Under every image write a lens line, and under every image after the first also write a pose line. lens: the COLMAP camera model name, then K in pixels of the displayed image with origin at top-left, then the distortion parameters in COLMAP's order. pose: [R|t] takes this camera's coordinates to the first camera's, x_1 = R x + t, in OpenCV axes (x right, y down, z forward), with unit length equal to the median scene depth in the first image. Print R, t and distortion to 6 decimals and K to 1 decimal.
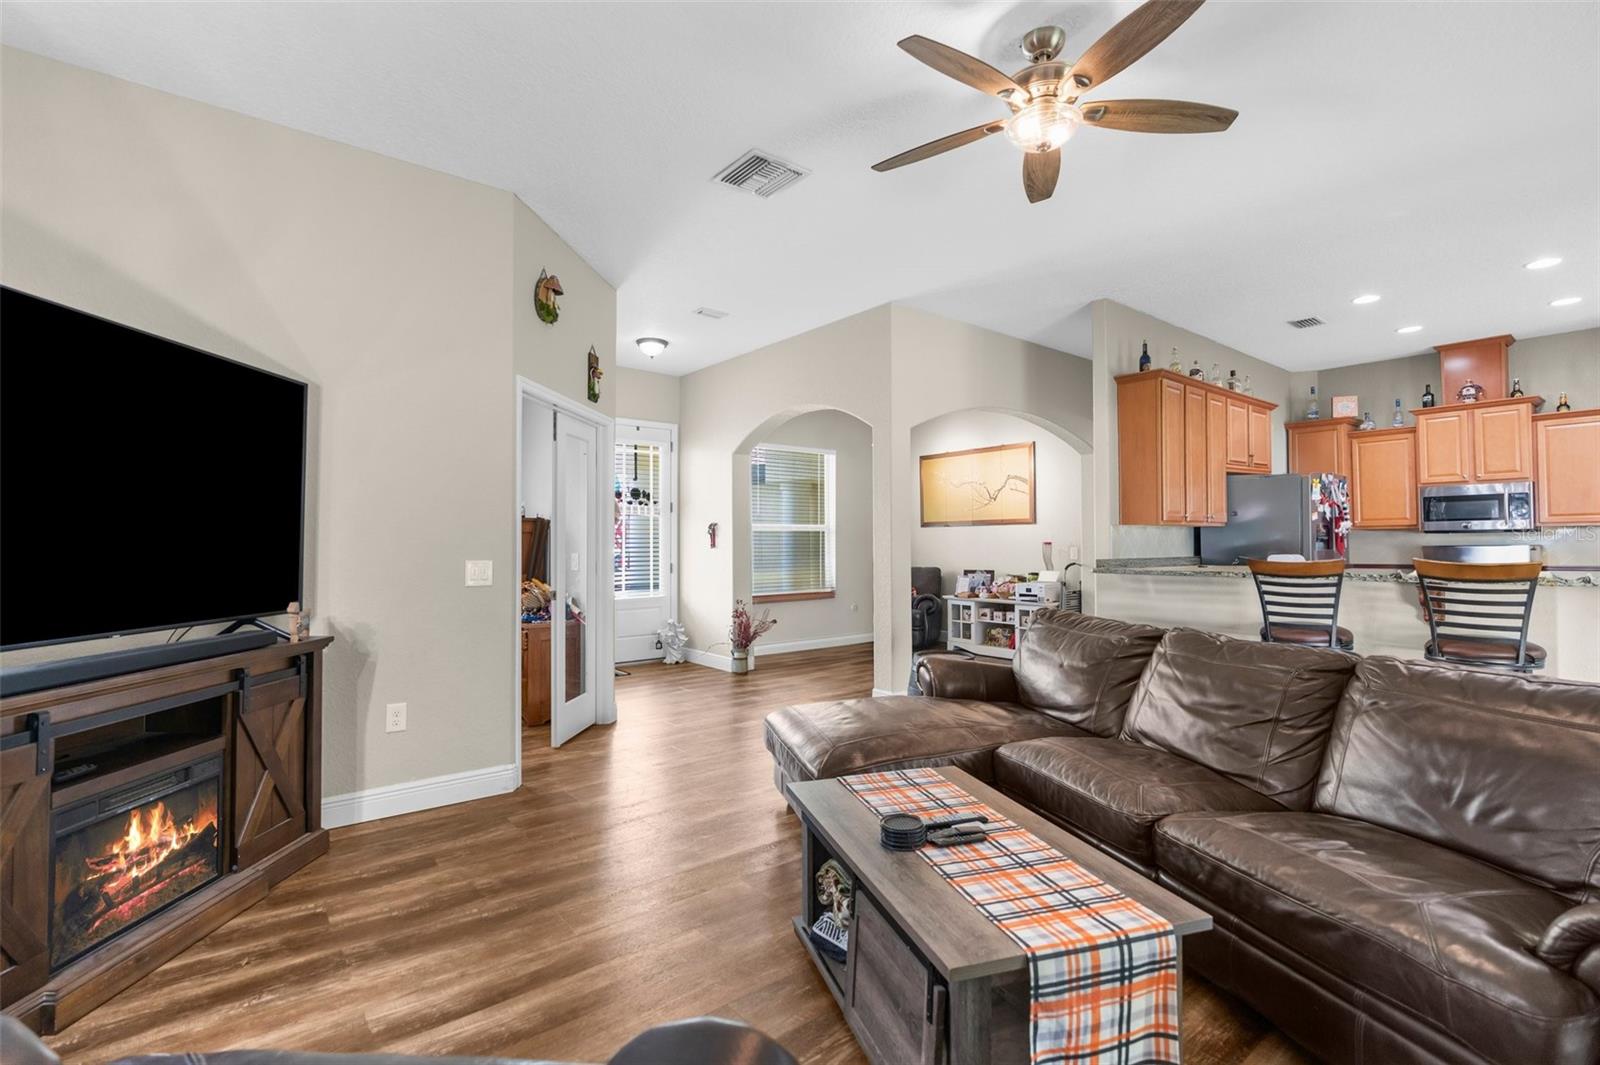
lens RADIAL K [[744.4, 0, 800.0], [0, 744.4, 532.5], [0, 0, 1]] dist [-0.001174, -0.000034]
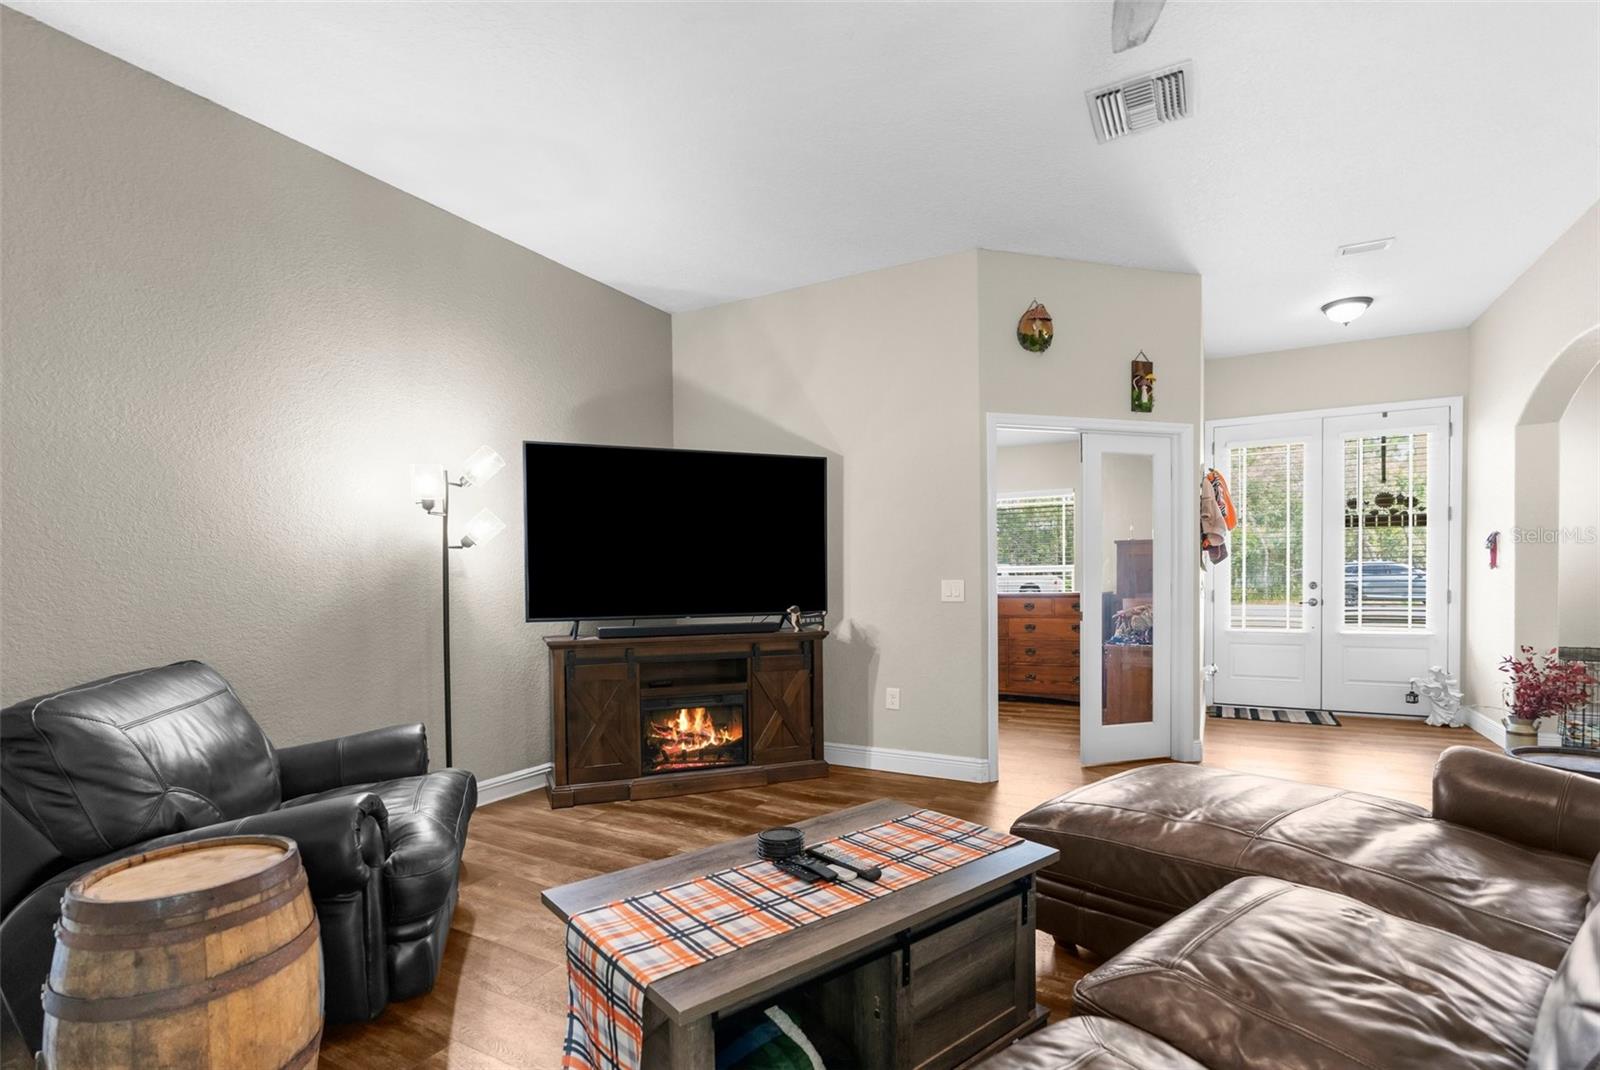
lens RADIAL K [[705.6, 0, 773.5], [0, 705.6, 594.7], [0, 0, 1]] dist [-0.019549, -0.000005]
pose [[0.378041, 0.018387, -0.925606, 0.727298], [0.025564, 0.999214, 0.030291, 0.029687], [0.925436, -0.035114, 0.377274, 0.470774]]
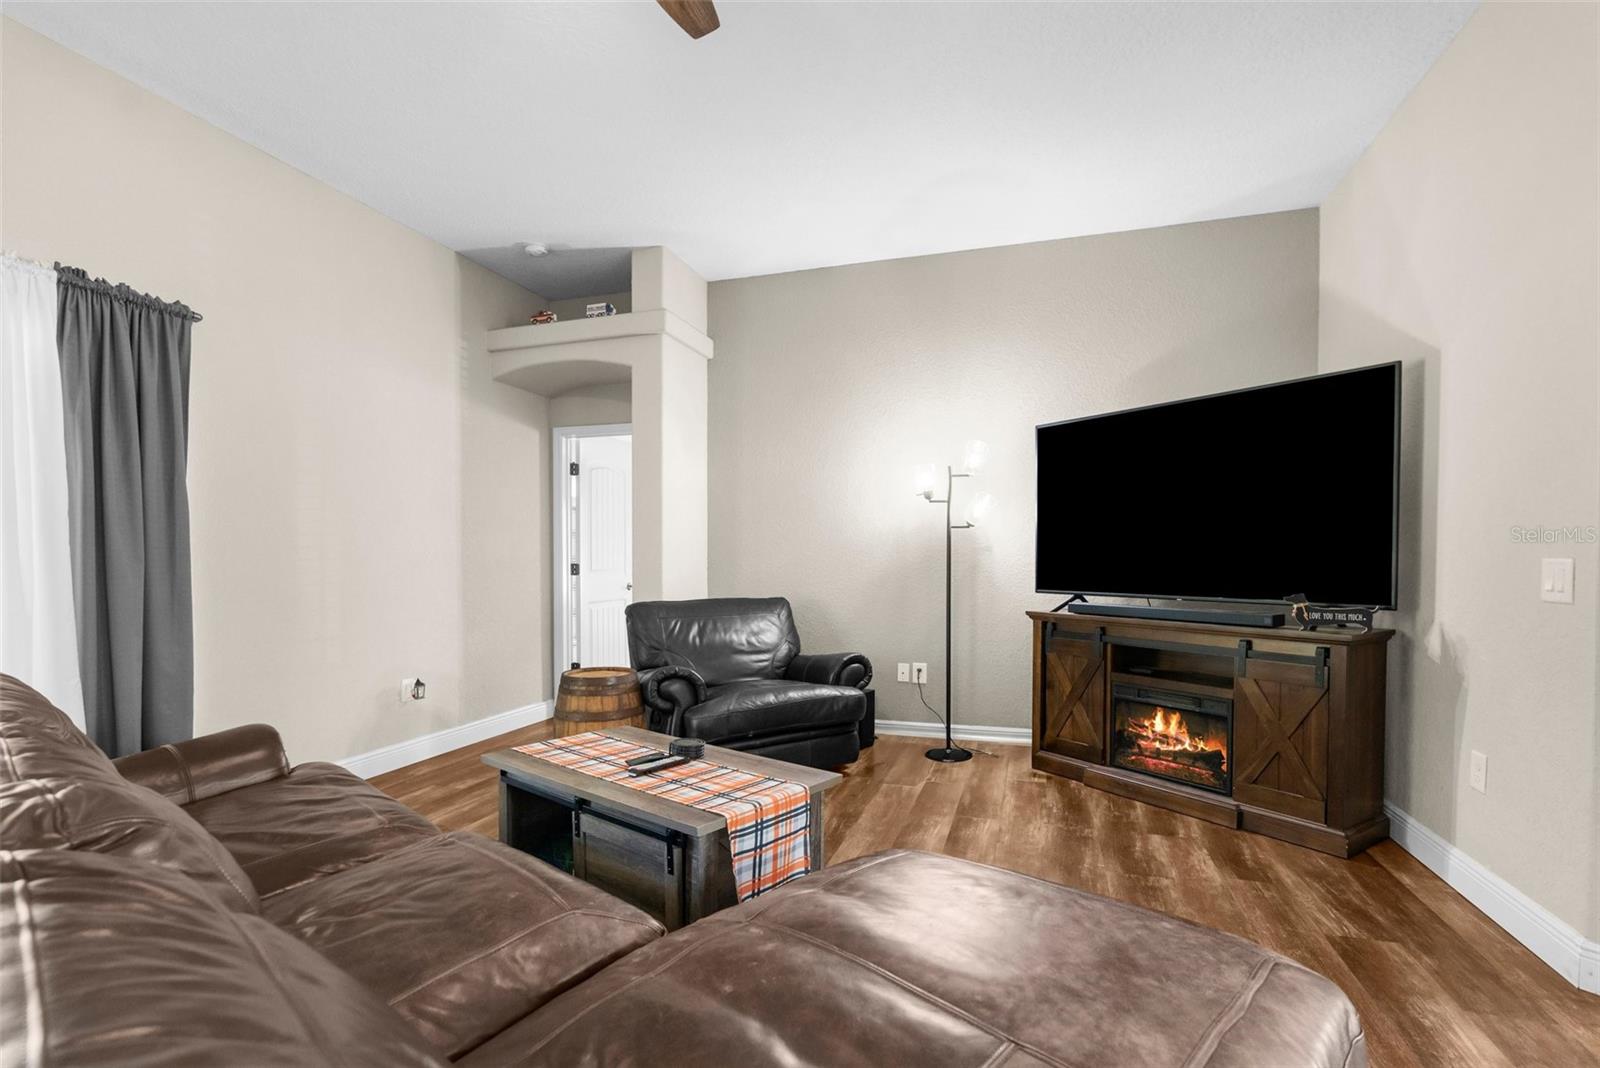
lens RADIAL K [[759.2, 0, 879.5], [0, 759.2, 571.3], [0, 0, 1]] dist [-0.001220, -0.000062]
pose [[-0.781918, 0.015873, -0.623179, 0.525644], [0.014760, 0.999867, 0.006948, 0.052150], [0.623207, -0.003765, -0.782048, 1.677723]]
